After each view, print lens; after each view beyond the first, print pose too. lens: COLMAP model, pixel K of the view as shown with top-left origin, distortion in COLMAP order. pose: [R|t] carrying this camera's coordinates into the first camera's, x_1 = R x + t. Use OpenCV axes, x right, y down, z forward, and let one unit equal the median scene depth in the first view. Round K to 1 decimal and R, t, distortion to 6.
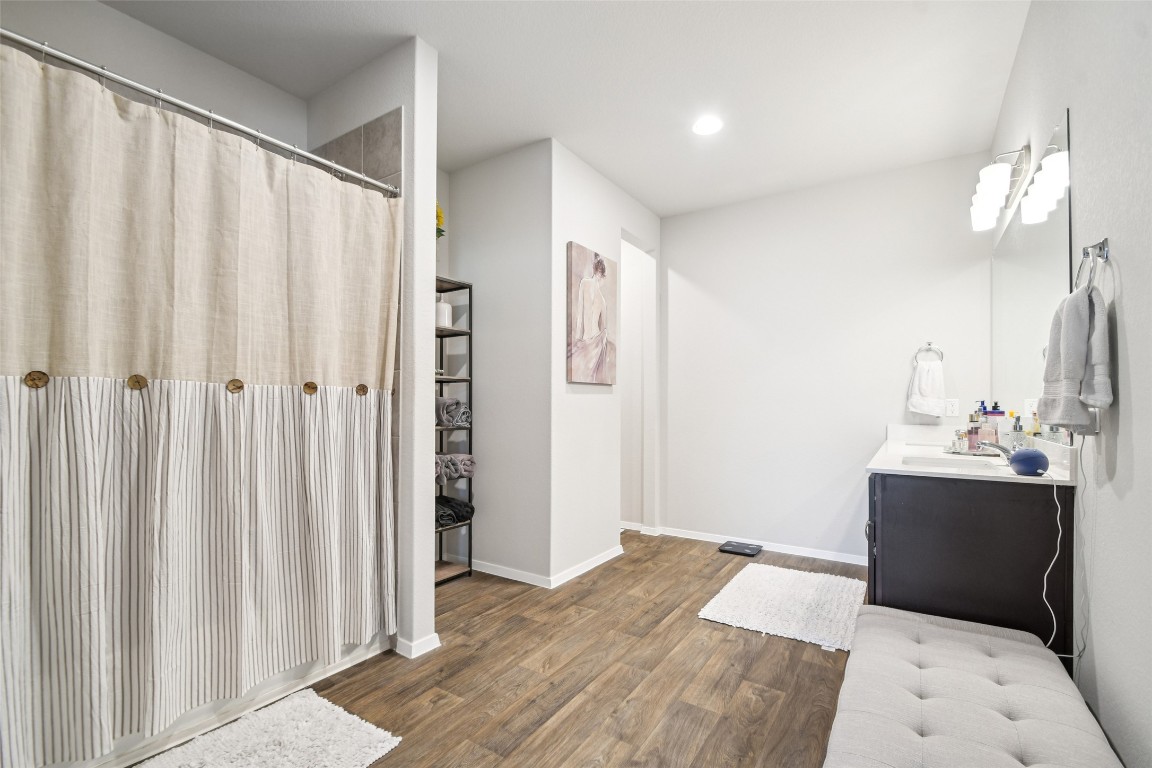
lens RADIAL K [[512.7, 0, 575.2], [0, 512.7, 385.8], [0, 0, 1]] dist [-0.002582, -0.003333]
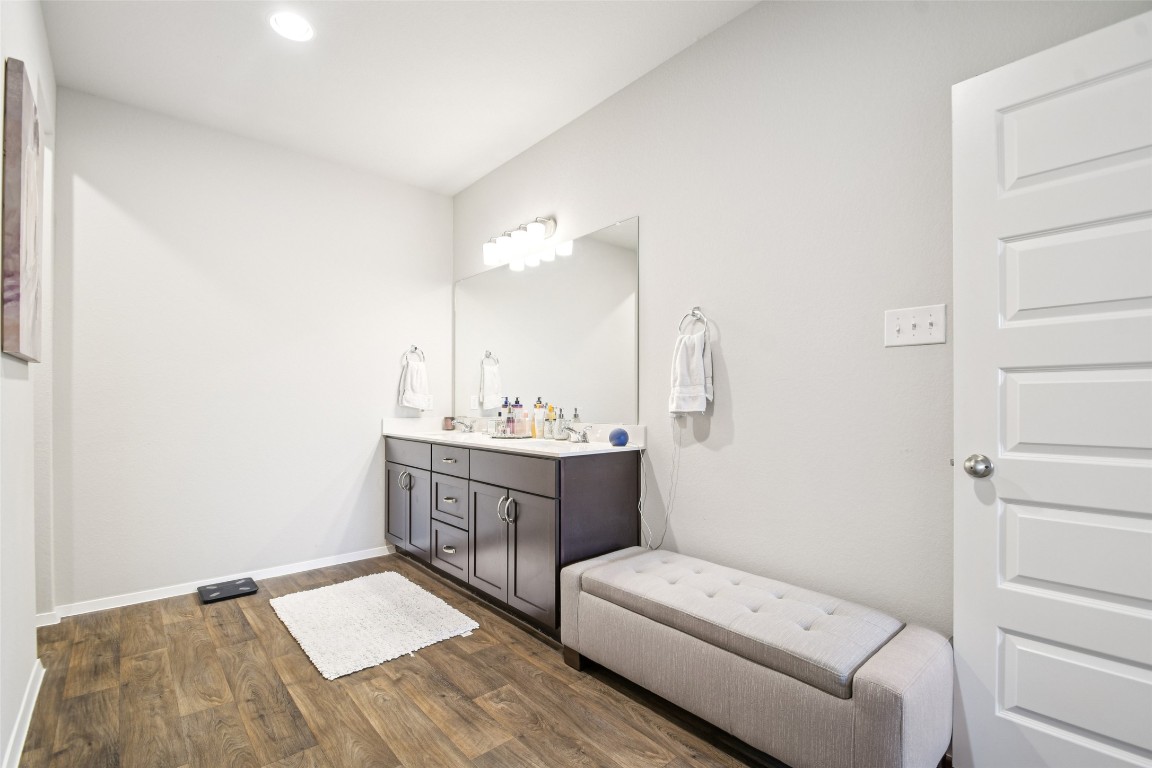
lens RADIAL K [[512.7, 0, 573.6], [0, 512.7, 382.8], [0, 0, 1]] dist [-0.002582, -0.003333]
pose [[0.269592, 0.030726, 0.962484, -0.333974], [-0.035580, 0.999126, -0.021930, 0.012421], [-0.962317, -0.028333, 0.270450, 0.377619]]
